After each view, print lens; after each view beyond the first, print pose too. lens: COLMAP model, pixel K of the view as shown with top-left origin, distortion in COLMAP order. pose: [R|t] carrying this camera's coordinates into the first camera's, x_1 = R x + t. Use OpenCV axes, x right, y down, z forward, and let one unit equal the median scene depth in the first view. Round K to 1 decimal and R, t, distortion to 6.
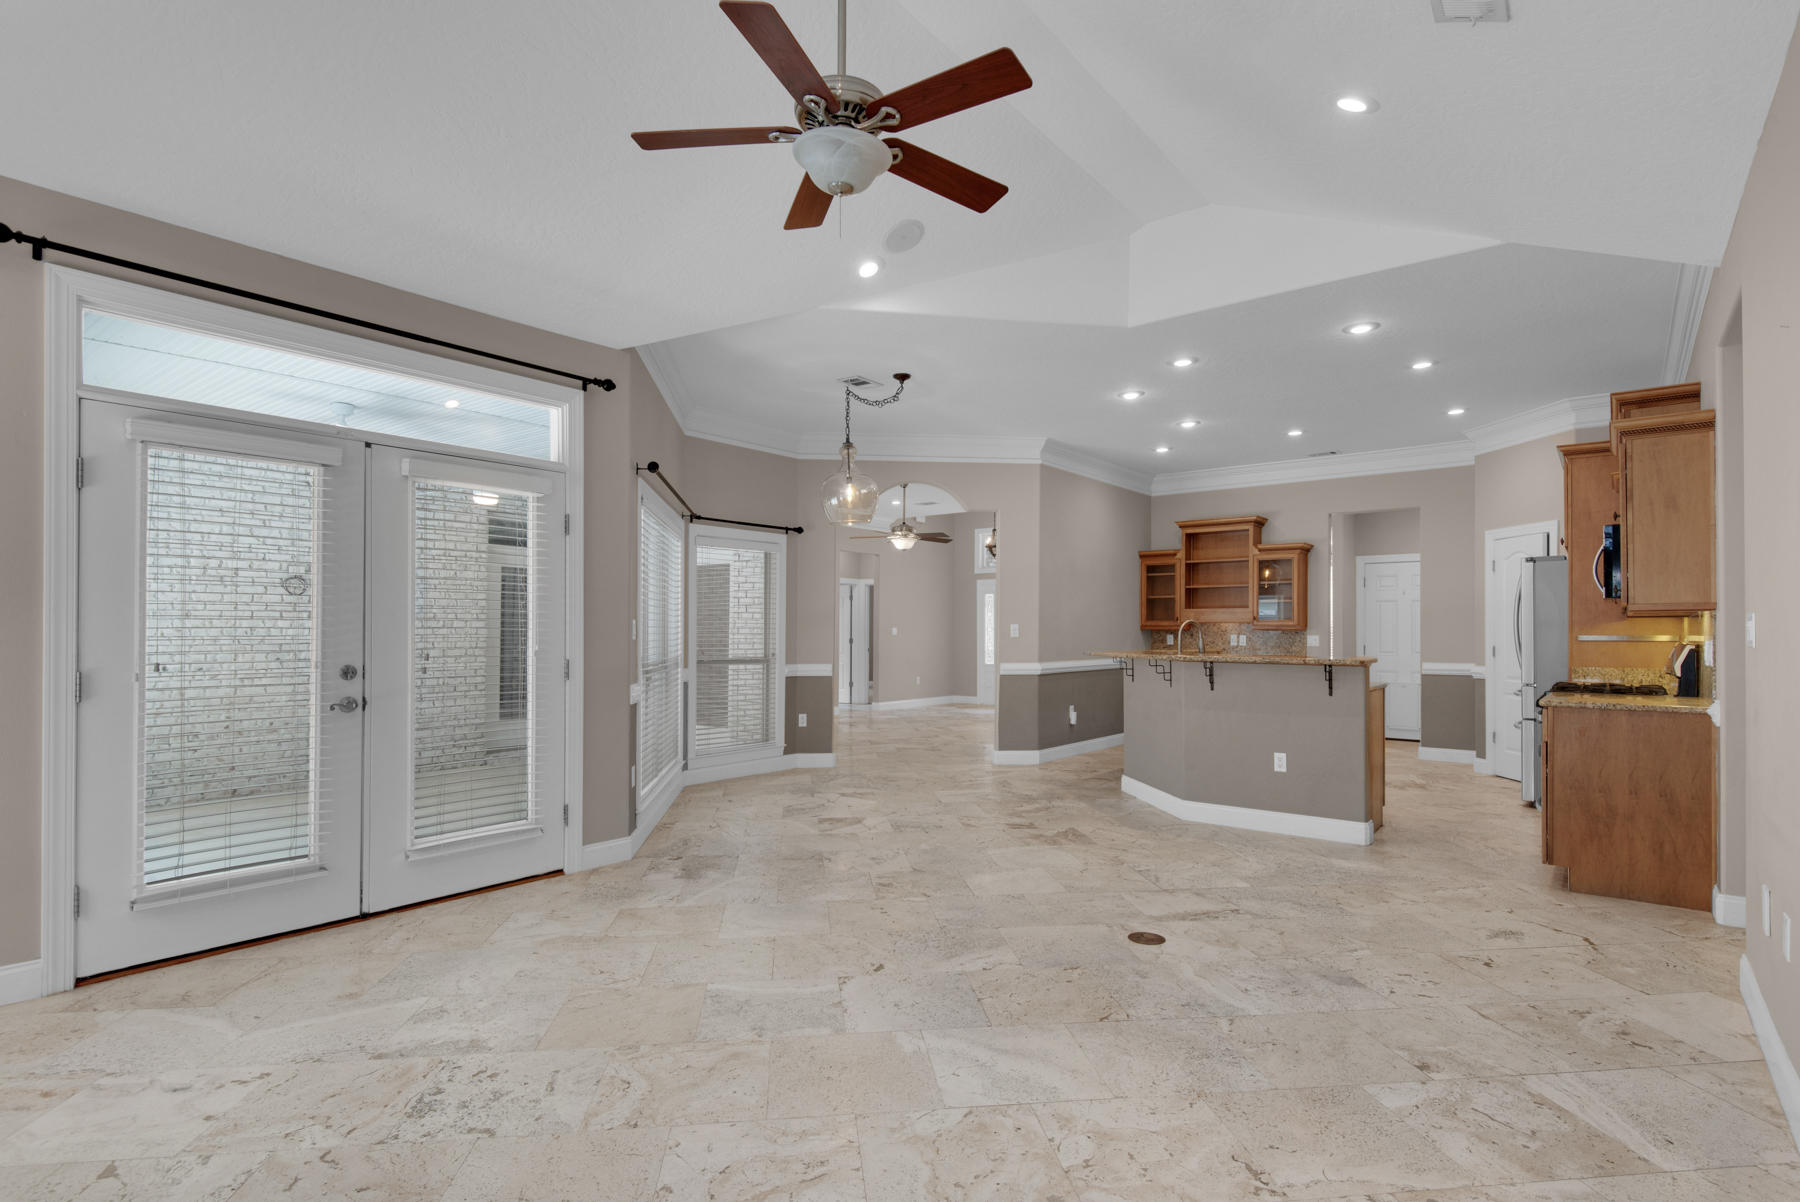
lens RADIAL K [[902.7, 0, 886.3], [0, 902.7, 621.5], [0, 0, 1]] dist [0.005729, -0.000716]
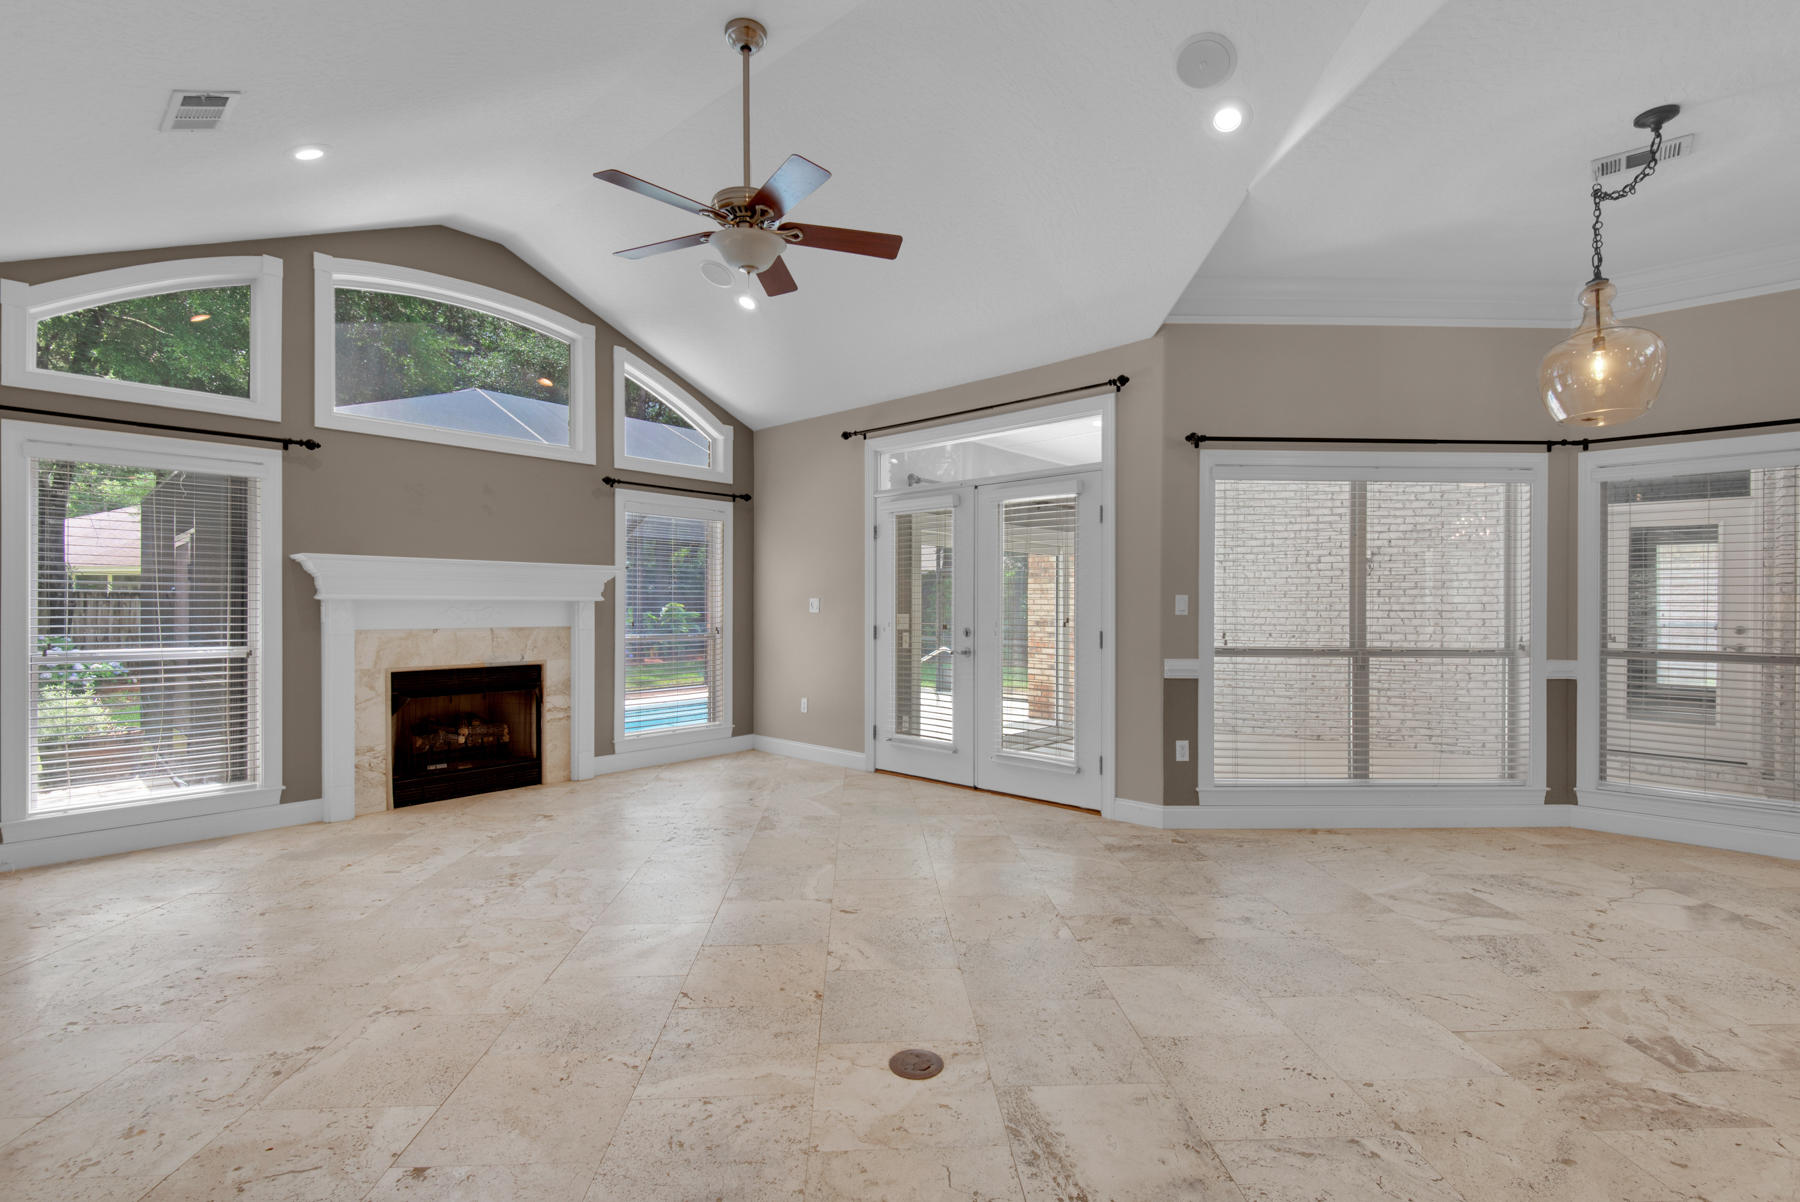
lens RADIAL K [[817.2, 0, 900.9], [0, 817.2, 605.4], [0, 0, 1]] dist [0.038694, -0.024530]
pose [[-0.057106, -0.001263, -0.998367, 0.600501], [0.008912, 0.999959, -0.001775, 0.008230], [0.998328, -0.008999, -0.057092, 0.685612]]
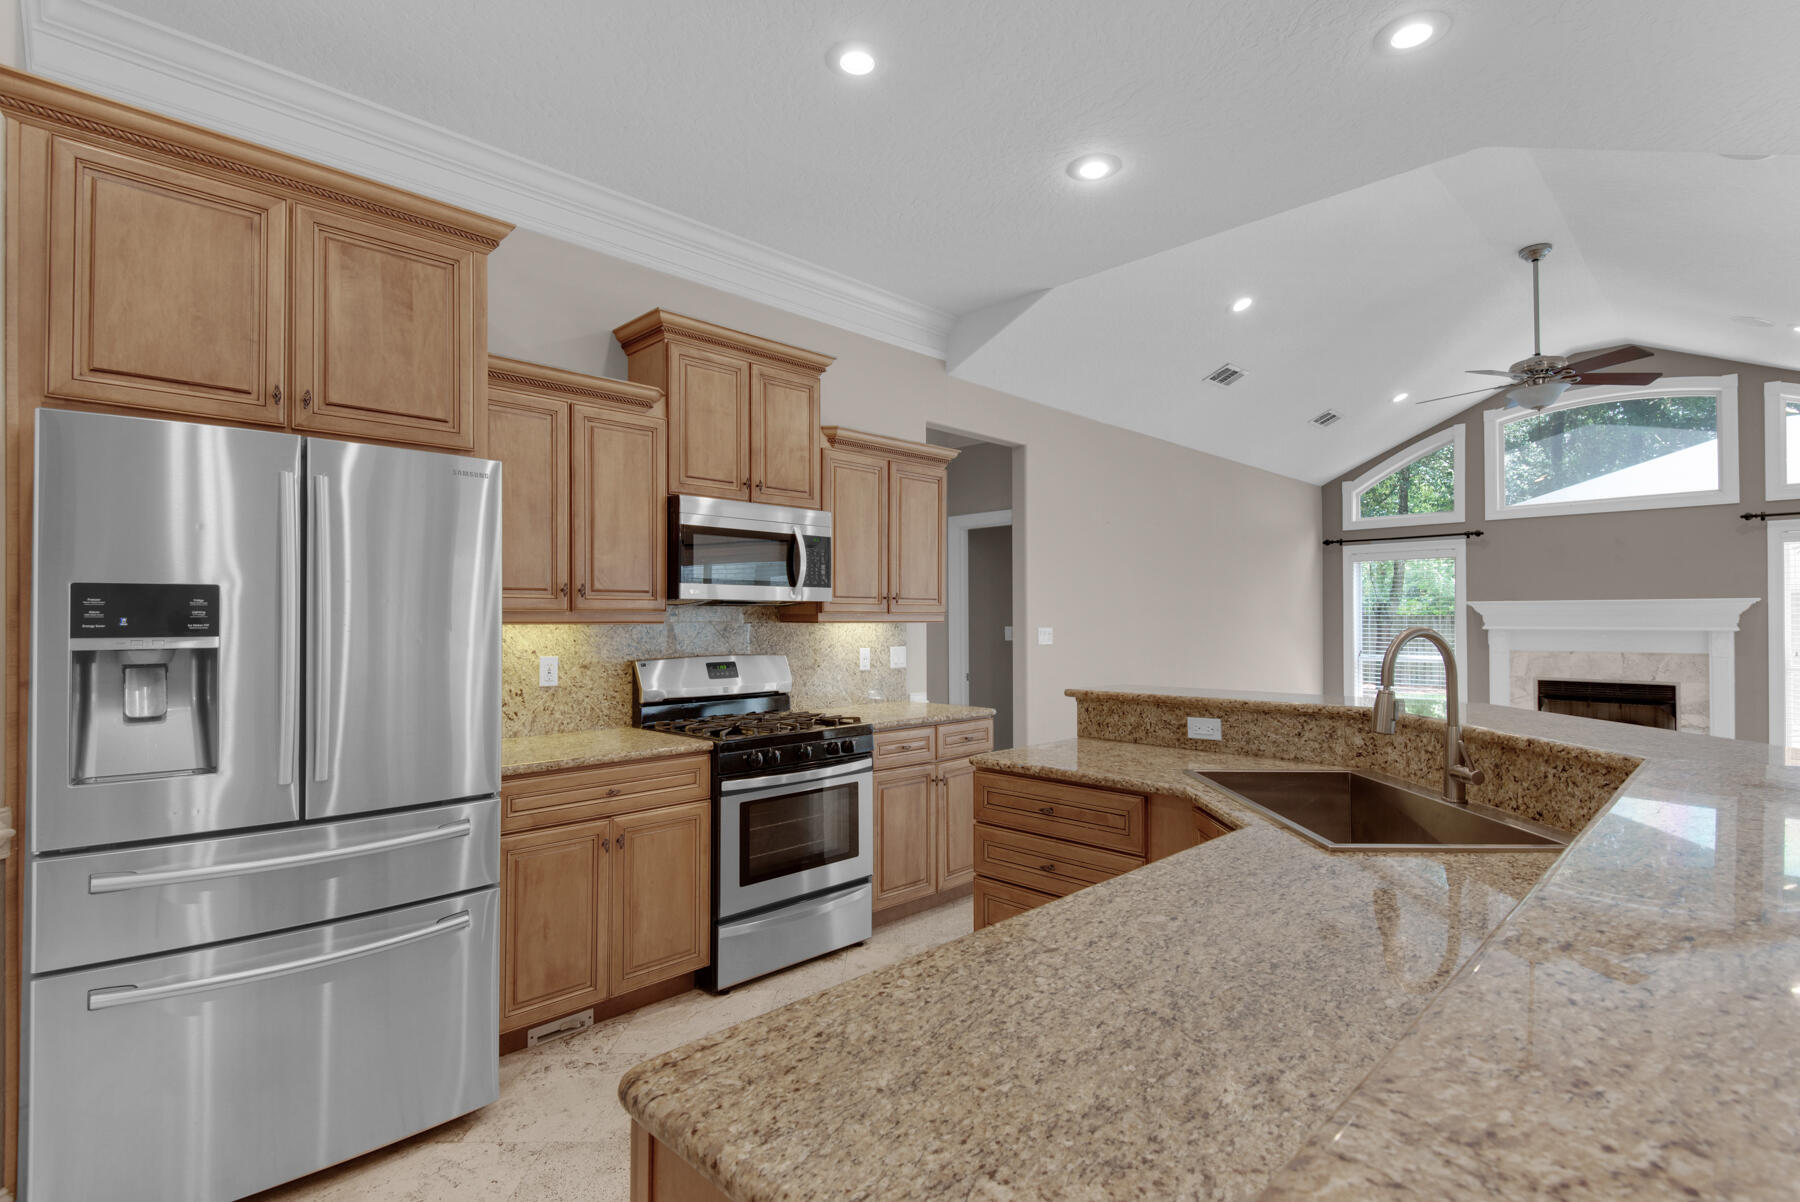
lens RADIAL K [[867.2, 0, 902.3], [0, 867.2, 608.3], [0, 0, 1]] dist [0.033491, -0.026471]
pose [[-0.994267, -0.001075, 0.106923, 0.581973], [-0.003761, 0.999682, -0.024920, -0.000078], [-0.106862, -0.025179, -0.993955, 1.587879]]
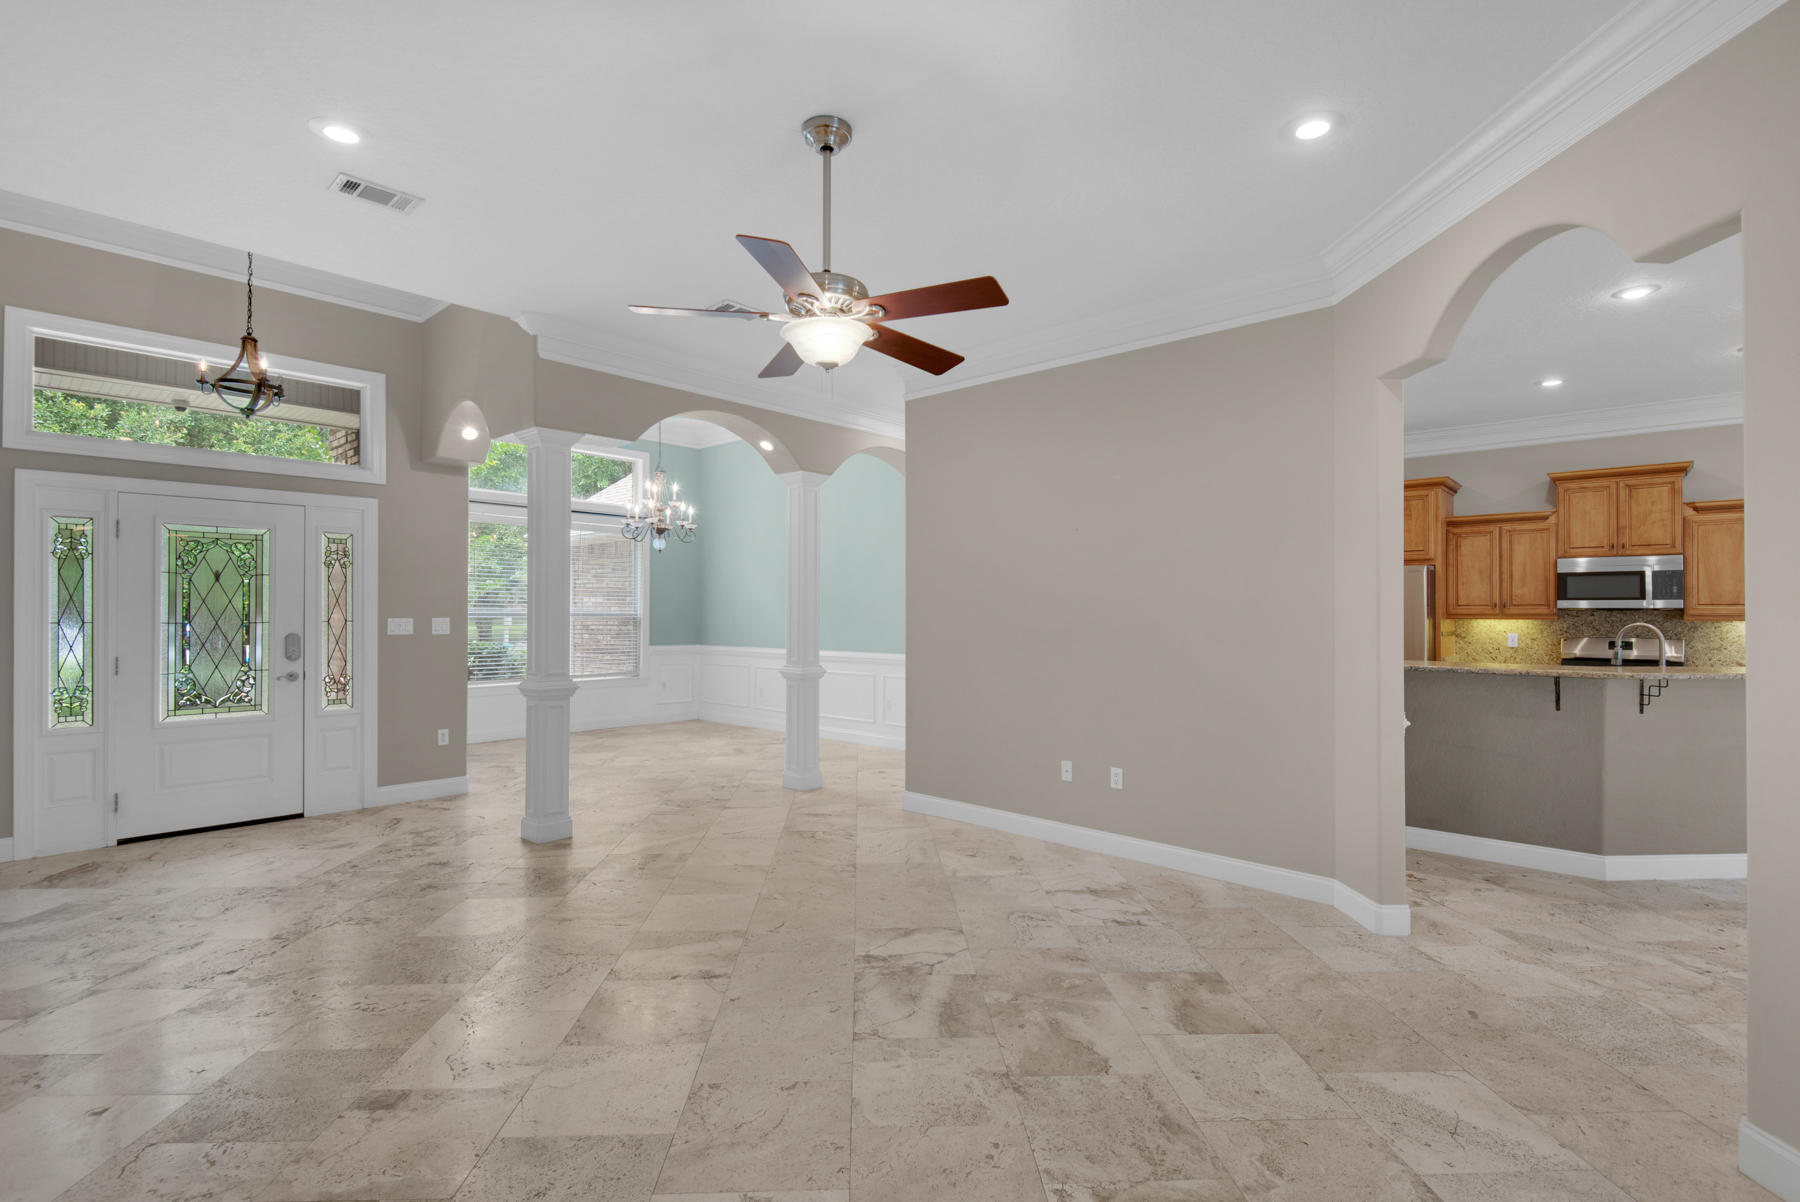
lens RADIAL K [[837.7, 0, 899.5], [0, 837.7, 607.6], [0, 0, 1]] dist [0.030586, -0.023603]
pose [[0.059326, 0.003637, 0.998232, -0.496907], [-0.016036, 0.999868, -0.002690, -0.002767], [-0.998110, -0.015848, 0.059377, 1.897711]]
